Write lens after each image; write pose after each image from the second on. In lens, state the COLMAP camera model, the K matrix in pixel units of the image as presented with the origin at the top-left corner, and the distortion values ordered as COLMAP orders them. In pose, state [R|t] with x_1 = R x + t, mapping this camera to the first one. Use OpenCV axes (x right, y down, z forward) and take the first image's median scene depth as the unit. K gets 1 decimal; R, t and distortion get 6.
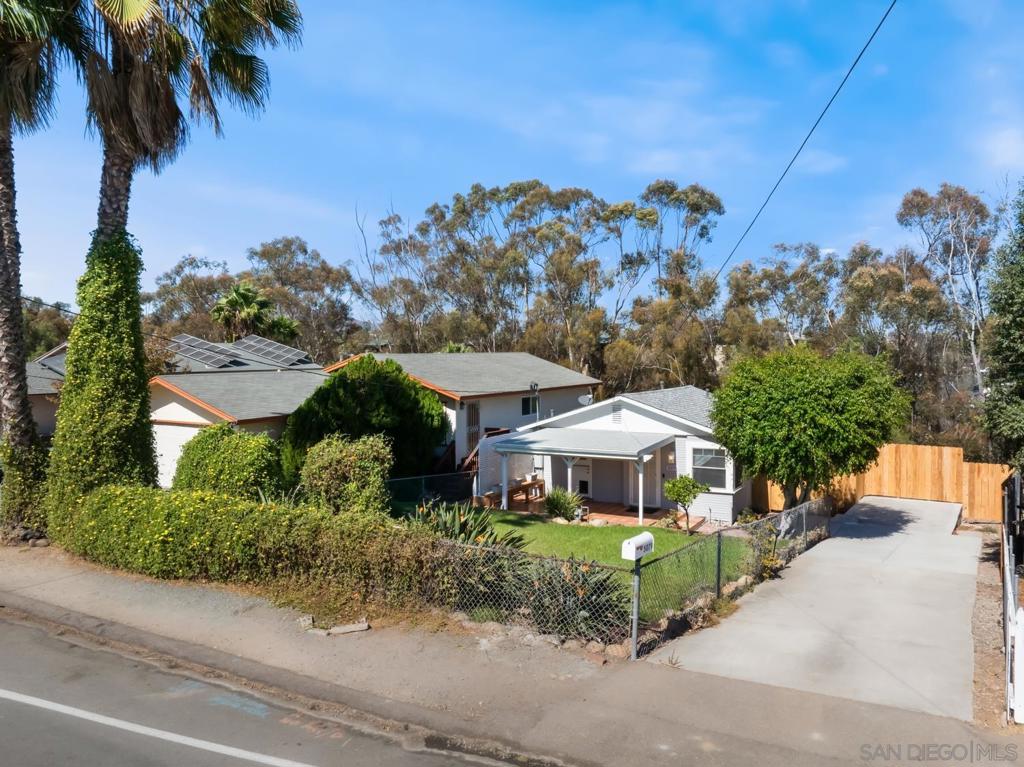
lens RADIAL K [[708.0, 0, 512.5], [0, 708.0, 382.3], [0, 0, 1]] dist [-0.020849, 0.001634]
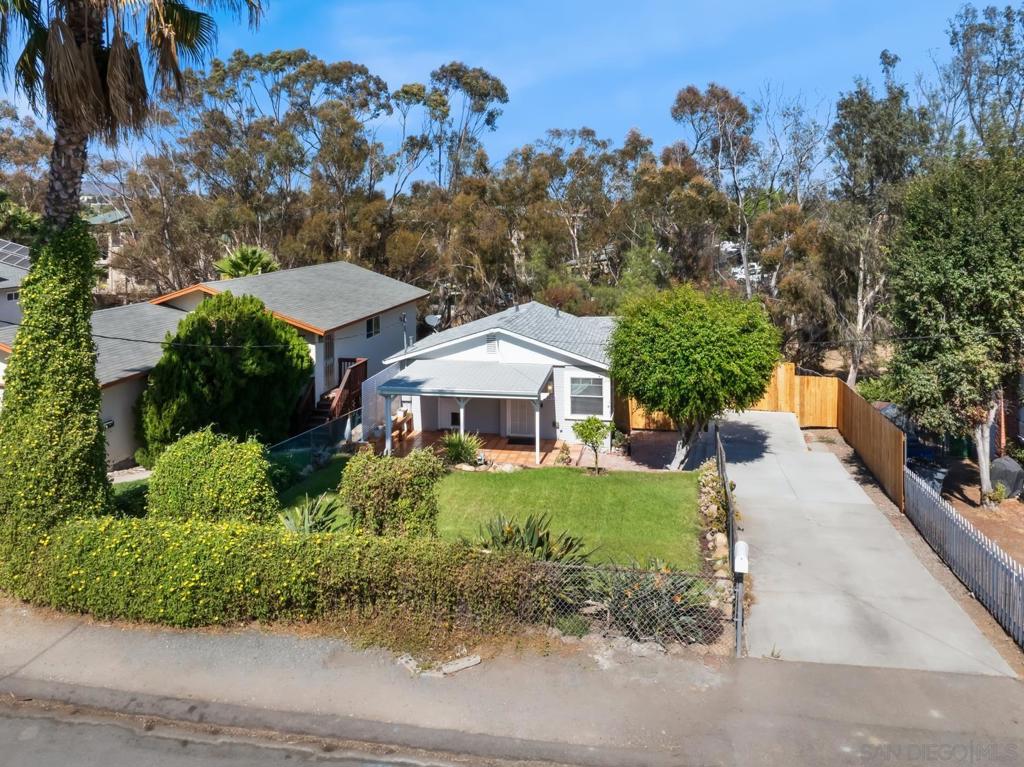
lens RADIAL K [[748.4, 0, 512.3], [0, 748.4, 277.2], [0, 0, 1]] dist [-0.020849, -0.001057]
pose [[0.953926, -0.016323, 0.299596, -0.325801], [0.013128, 0.999833, 0.012676, -0.148065], [-0.299753, -0.008159, 0.953982, -0.016893]]
